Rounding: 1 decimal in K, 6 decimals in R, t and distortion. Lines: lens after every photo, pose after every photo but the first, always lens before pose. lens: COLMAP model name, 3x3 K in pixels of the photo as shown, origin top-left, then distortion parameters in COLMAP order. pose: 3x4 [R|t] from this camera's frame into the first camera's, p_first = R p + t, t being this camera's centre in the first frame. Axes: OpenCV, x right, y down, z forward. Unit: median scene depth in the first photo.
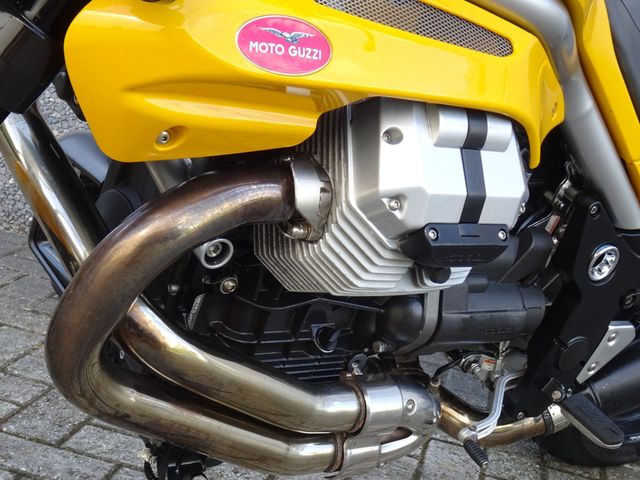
lens RADIAL K [[1037.0, 0, 320.0], [0, 1037.0, 240.0], [0, 0, 1]] dist [-0.023290, -0.016417]
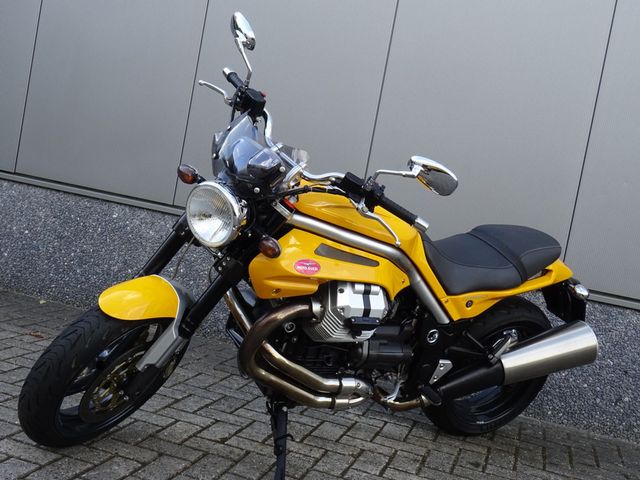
lens RADIAL K [[787.2, 0, 320.0], [0, 787.2, 240.0], [0, 0, 1]] dist [0.011532, 0.004428]
pose [[0.996134, -0.012517, -0.086952, 0.210331], [-0.001592, 0.987063, -0.160326, 0.137637], [0.087833, 0.159845, 0.983227, -1.448334]]
